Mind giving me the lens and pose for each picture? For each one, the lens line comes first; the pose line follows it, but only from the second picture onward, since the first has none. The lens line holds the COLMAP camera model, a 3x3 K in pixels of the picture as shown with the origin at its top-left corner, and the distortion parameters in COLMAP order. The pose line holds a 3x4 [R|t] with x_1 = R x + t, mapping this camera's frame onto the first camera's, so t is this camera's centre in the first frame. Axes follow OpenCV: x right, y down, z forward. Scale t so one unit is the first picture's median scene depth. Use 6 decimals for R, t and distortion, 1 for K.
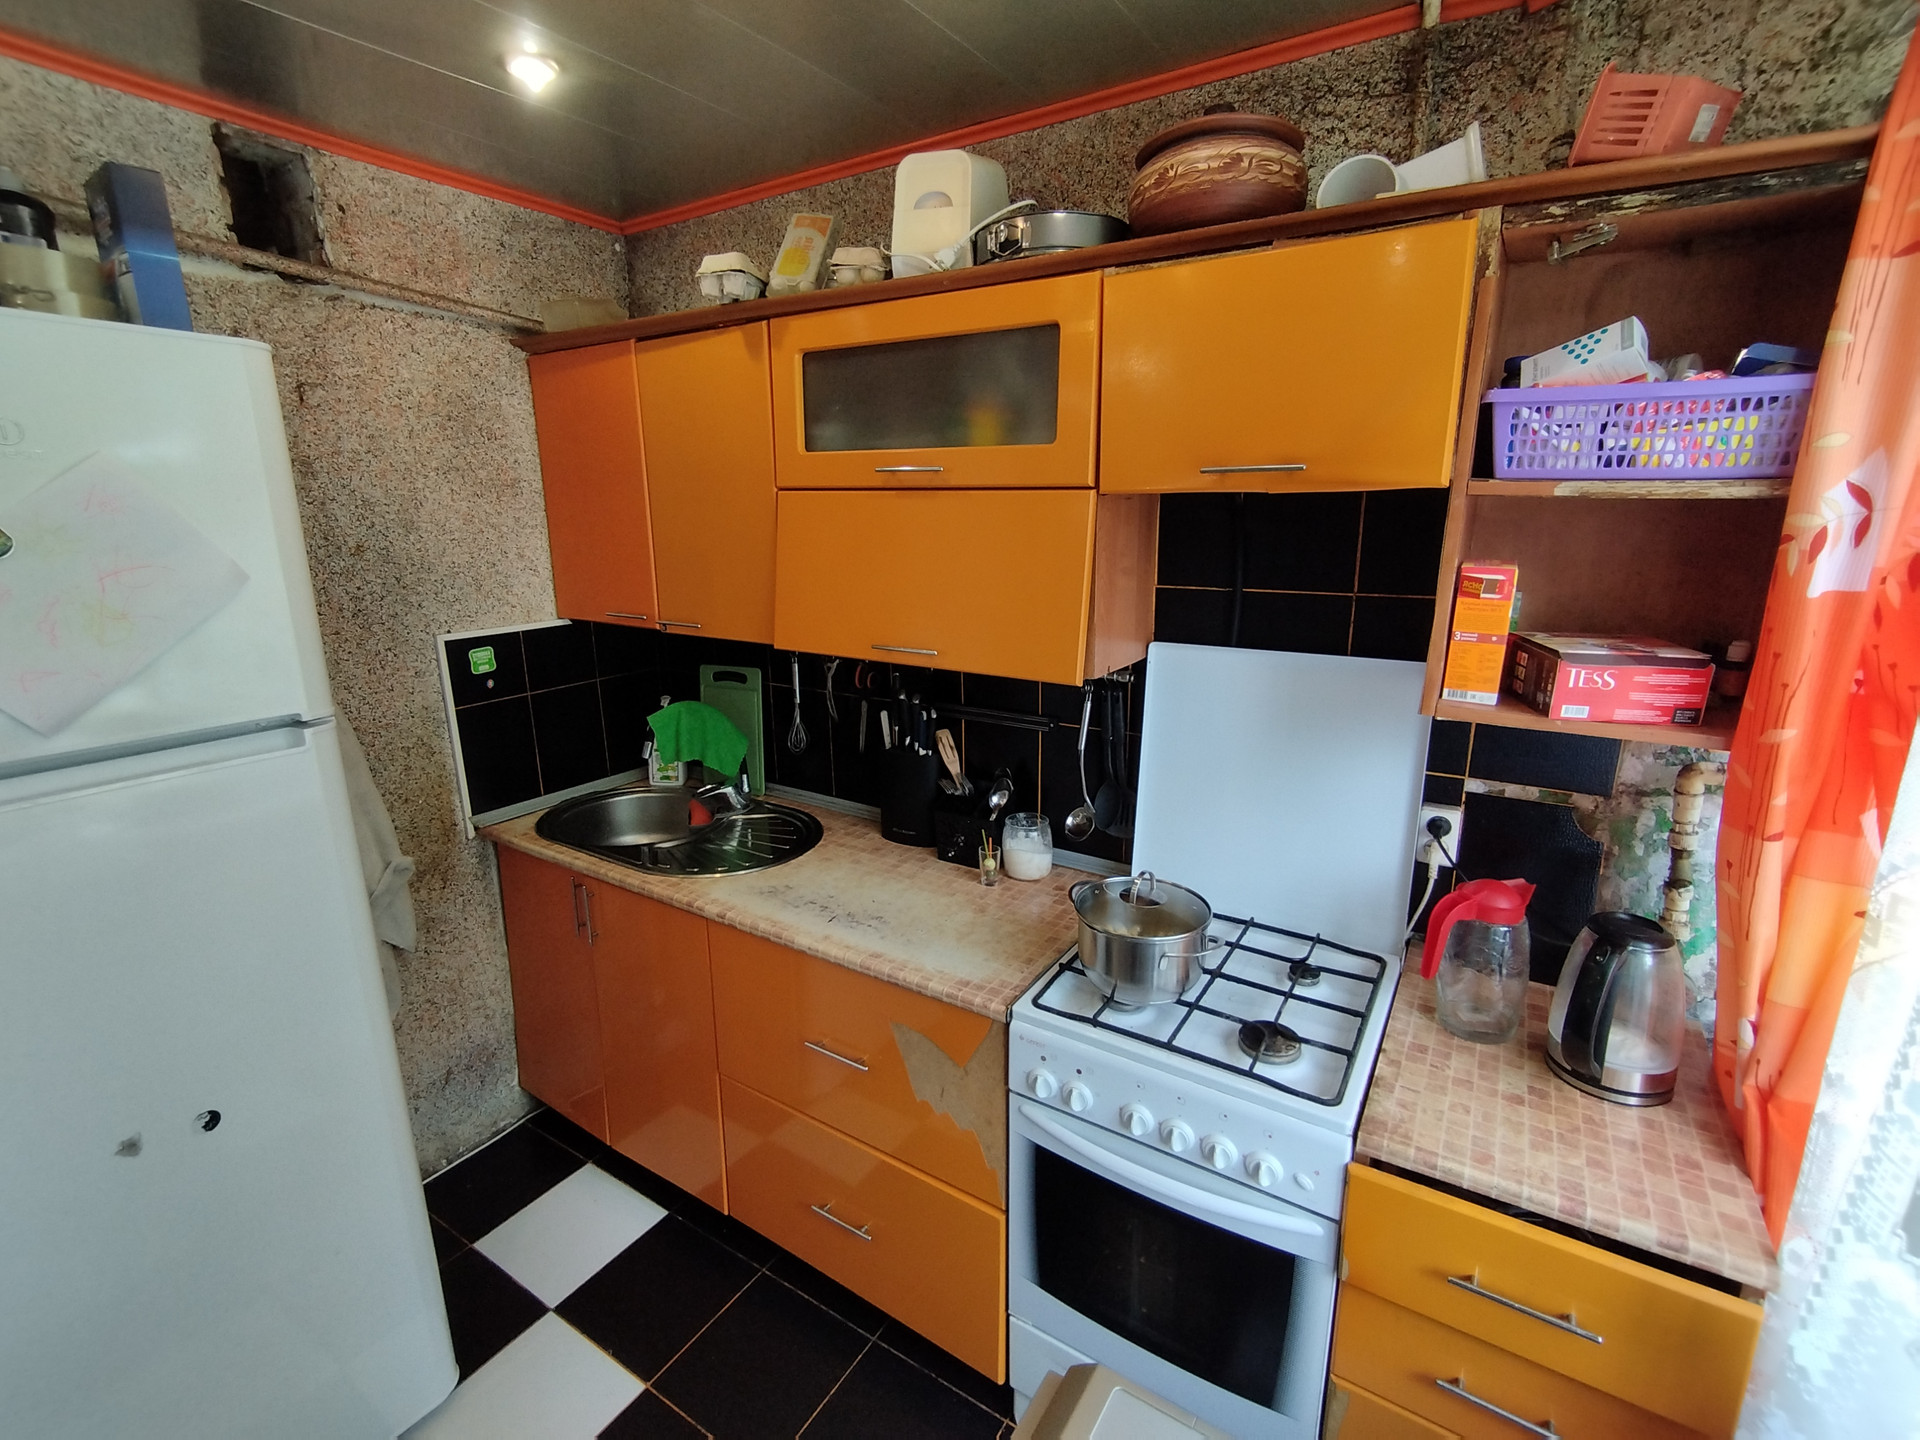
lens RADIAL K [[882.6, 0, 946.9], [0, 882.6, 721.2], [0, 0, 1]] dist [-0.014357, 0.008482]
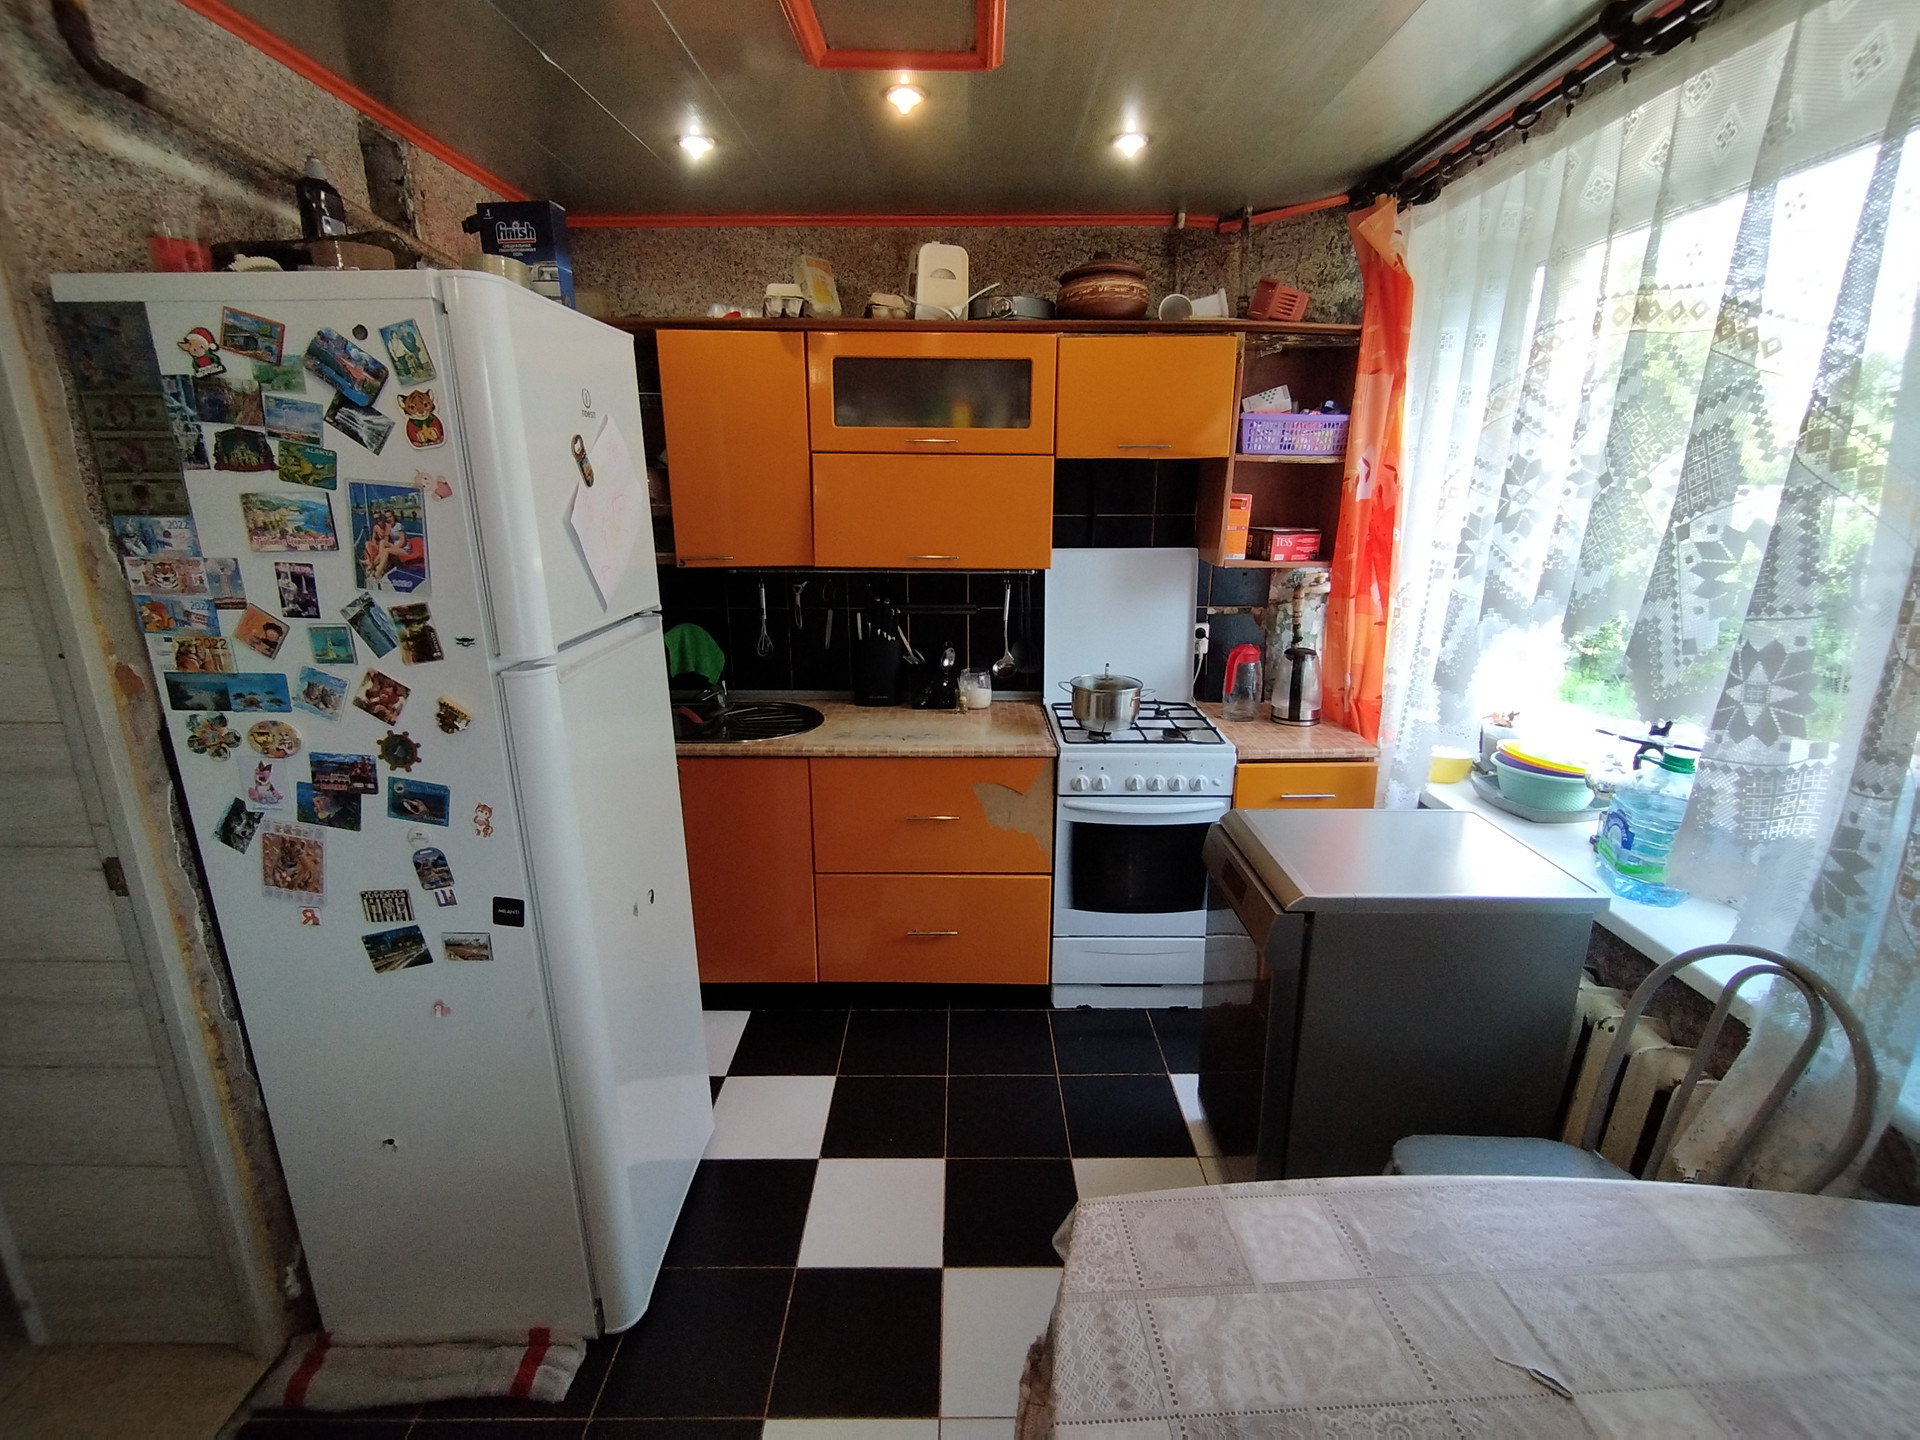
lens RADIAL K [[876.1, 0, 960.1], [0, 876.1, 725.9], [0, 0, 1]] dist [-0.005186, -0.000198]
pose [[0.841532, -0.140907, 0.521506, -0.955517], [0.124064, 0.989990, 0.067290, 0.129351], [-0.525767, 0.008074, 0.850590, -0.386051]]
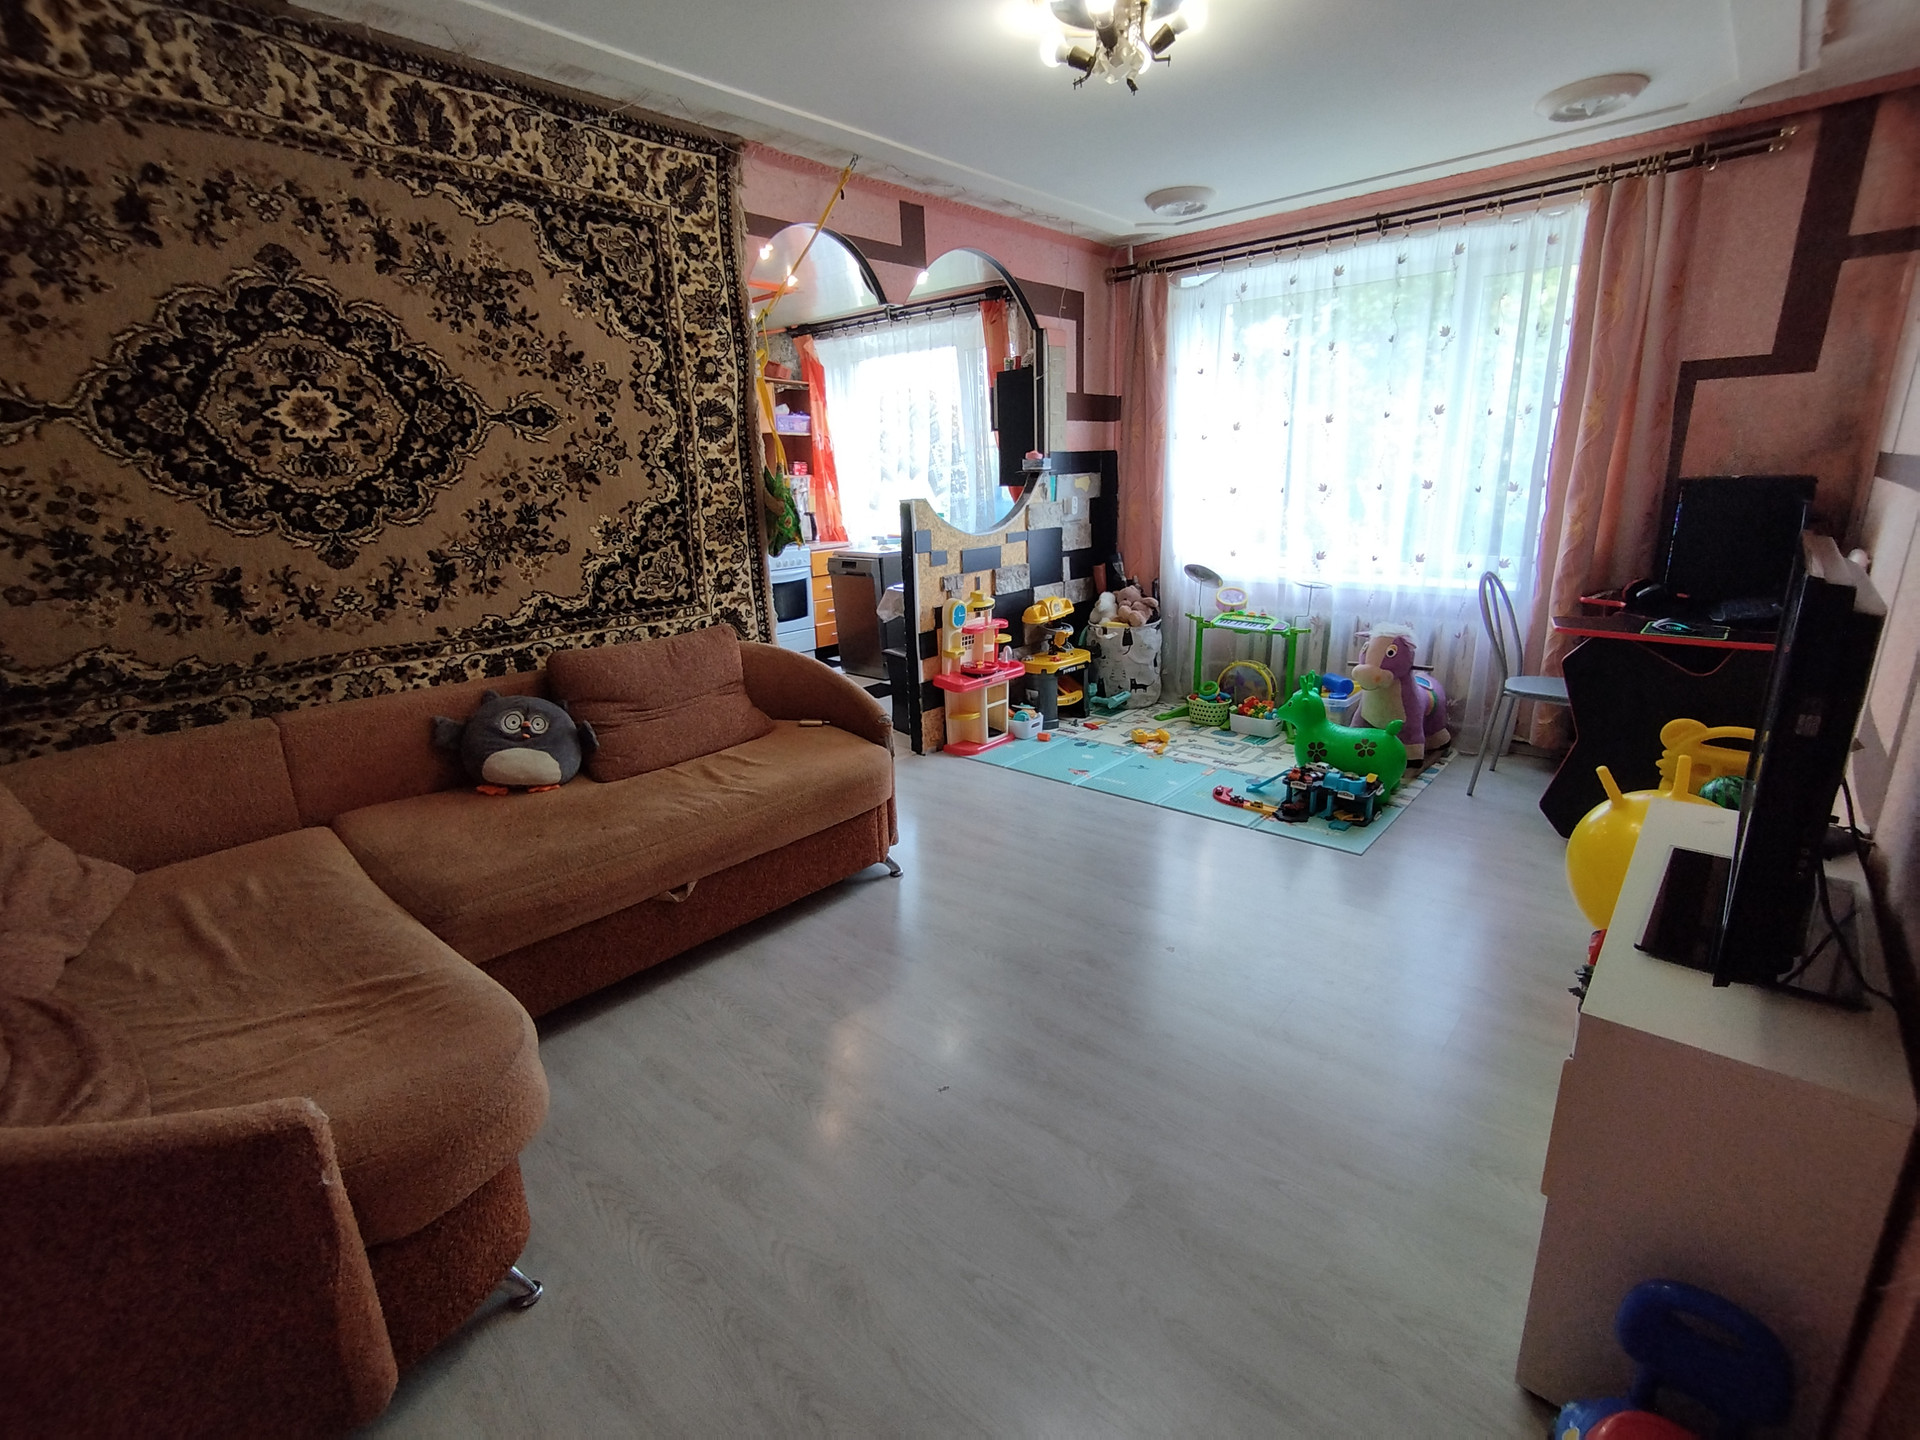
lens RADIAL K [[872.9, 0, 960.0], [0, 872.9, 720.0], [0, 0, 1]] dist [-0.009854, 0.000798]
pose [[0.157895, -0.269562, 0.949950, -3.794960], [0.262040, 0.938965, 0.222890, 0.392077], [-0.952053, 0.213732, 0.218894, -0.694174]]
